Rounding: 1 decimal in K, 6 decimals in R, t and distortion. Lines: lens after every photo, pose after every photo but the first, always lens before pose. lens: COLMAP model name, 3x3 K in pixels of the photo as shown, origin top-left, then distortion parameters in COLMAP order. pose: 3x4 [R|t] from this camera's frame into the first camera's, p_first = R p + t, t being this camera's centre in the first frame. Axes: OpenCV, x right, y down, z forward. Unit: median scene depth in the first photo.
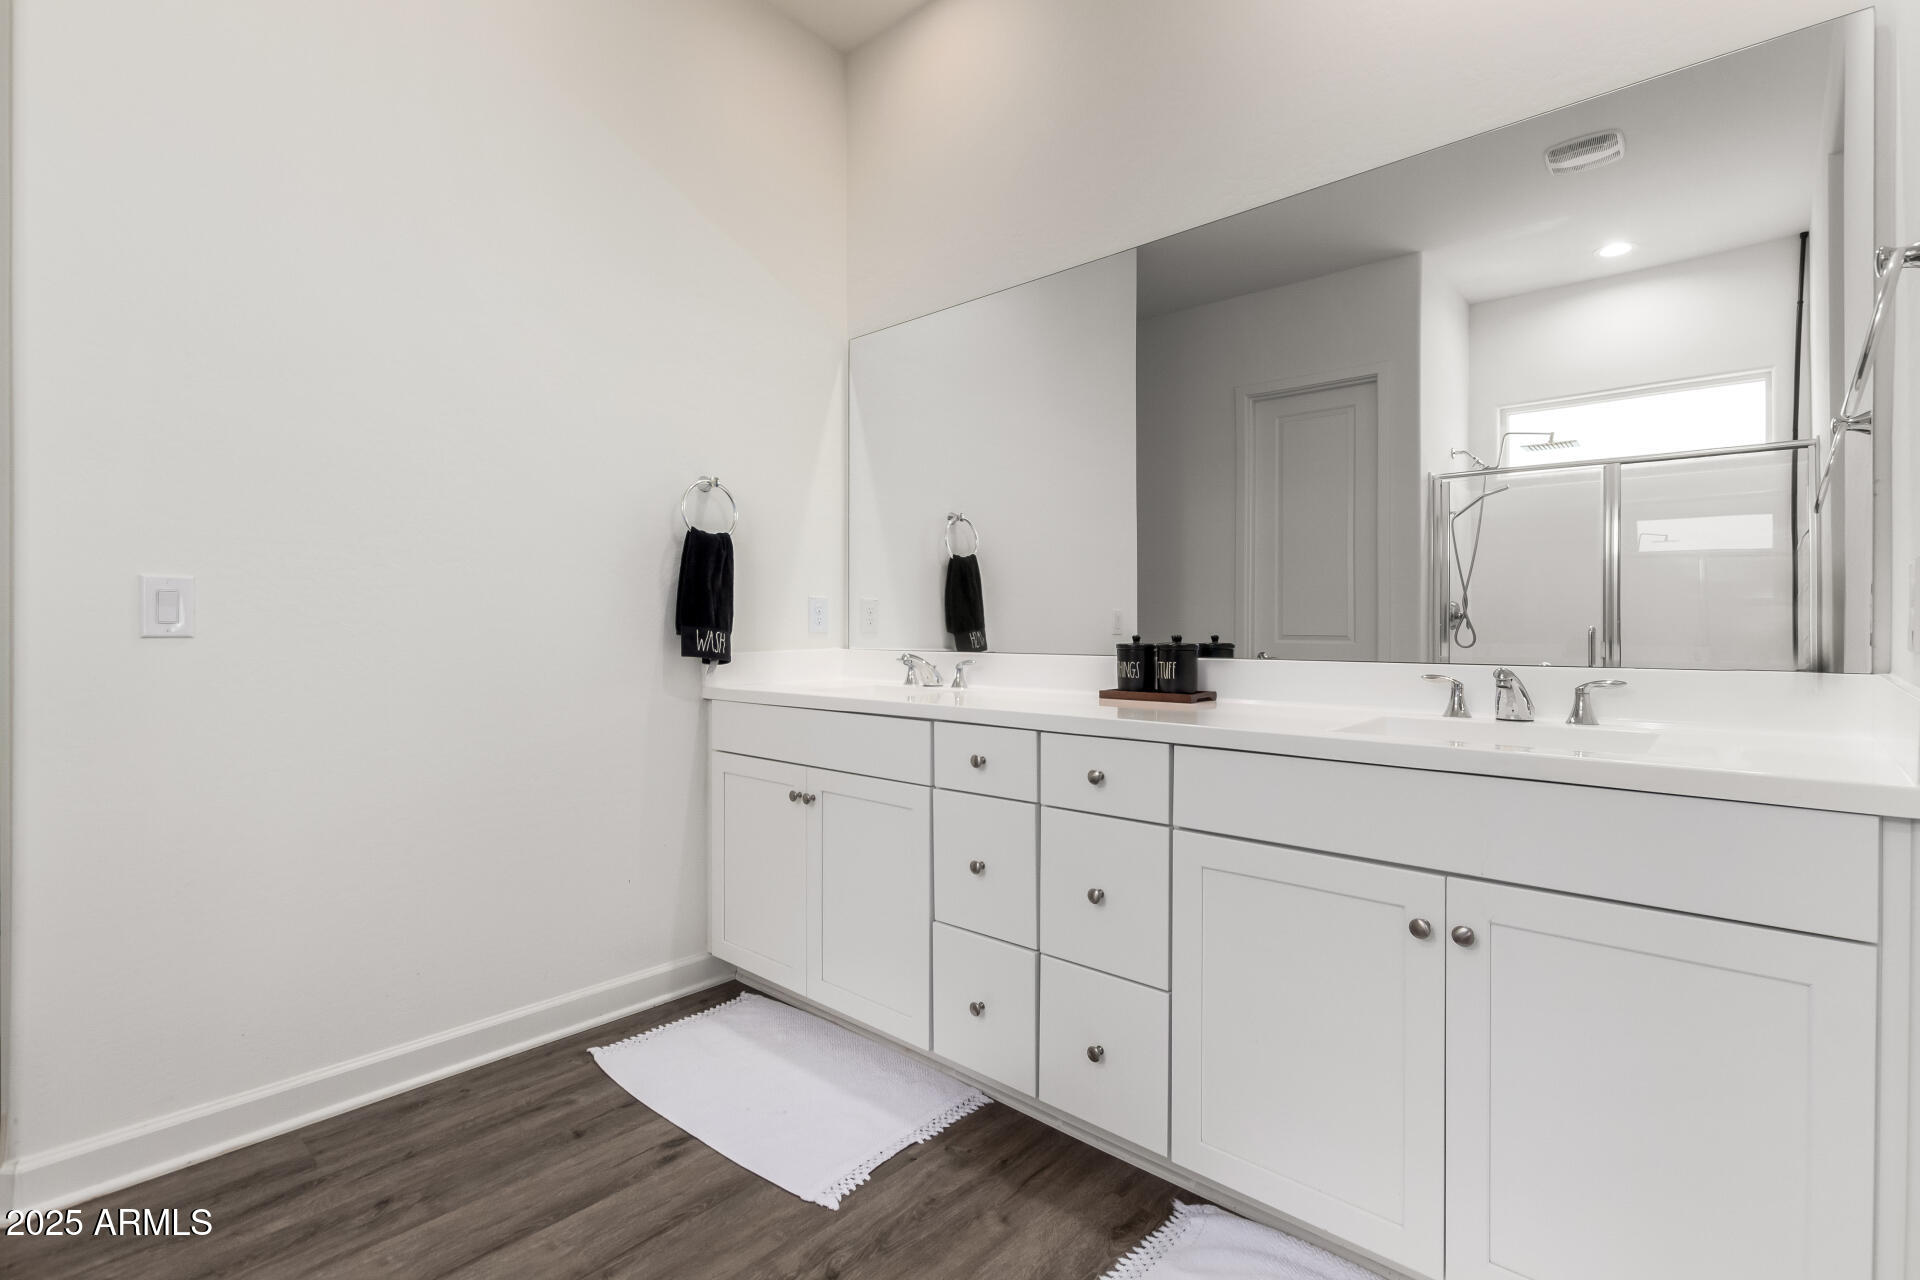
lens RADIAL K [[910.7, 0, 965.3], [0, 910.7, 631.4], [0, 0, 1]] dist [0.010510, -0.002685]
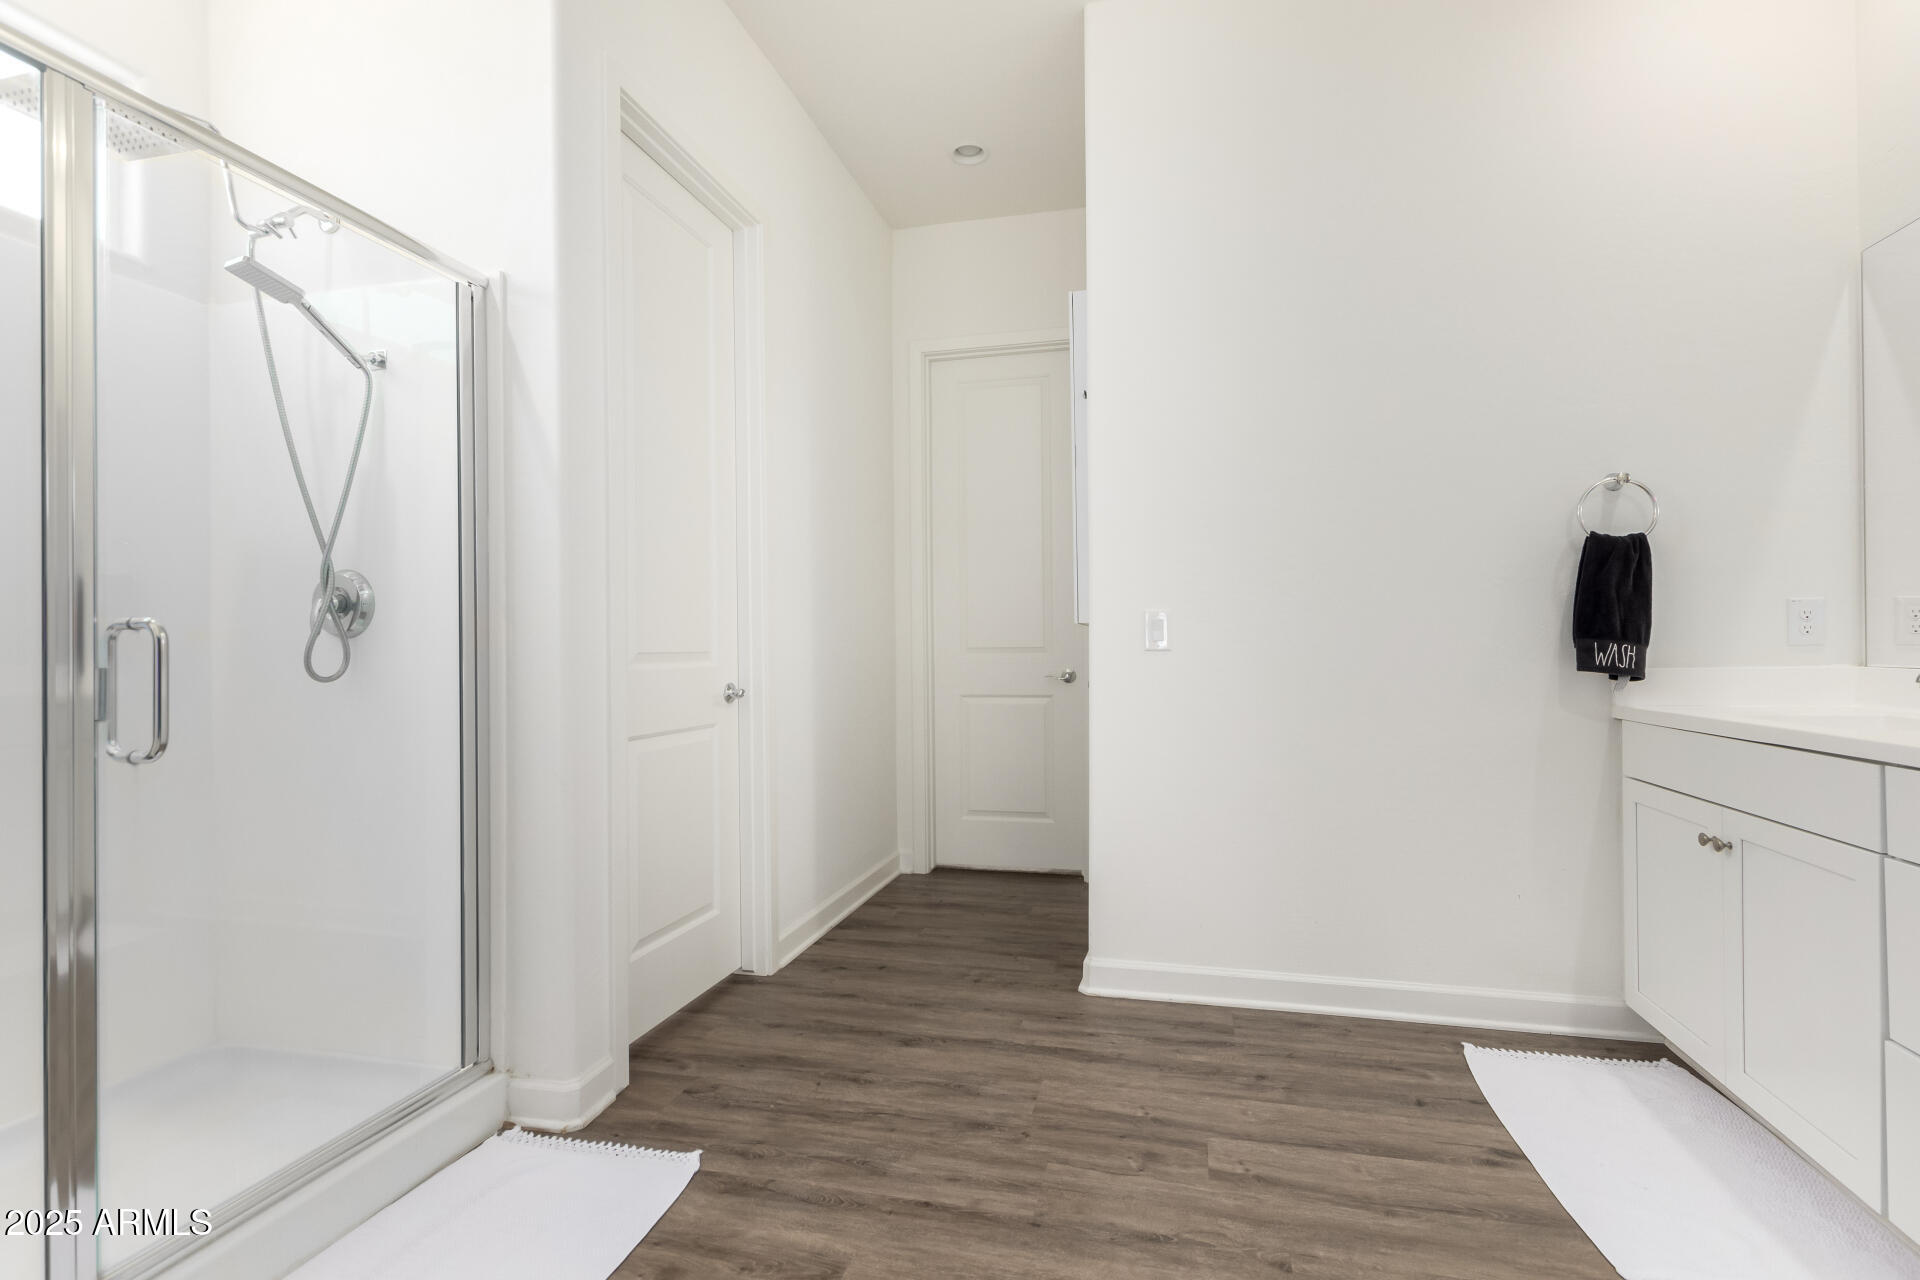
lens RADIAL K [[910.7, 0, 976.7], [0, 910.7, 643.1], [0, 0, 1]] dist [0.010510, -0.002685]
pose [[0.469865, -0.008519, -0.882697, 0.289030], [0.005368, 0.999963, -0.006793, 0.002278], [0.882722, -0.001546, 0.469893, 0.014821]]
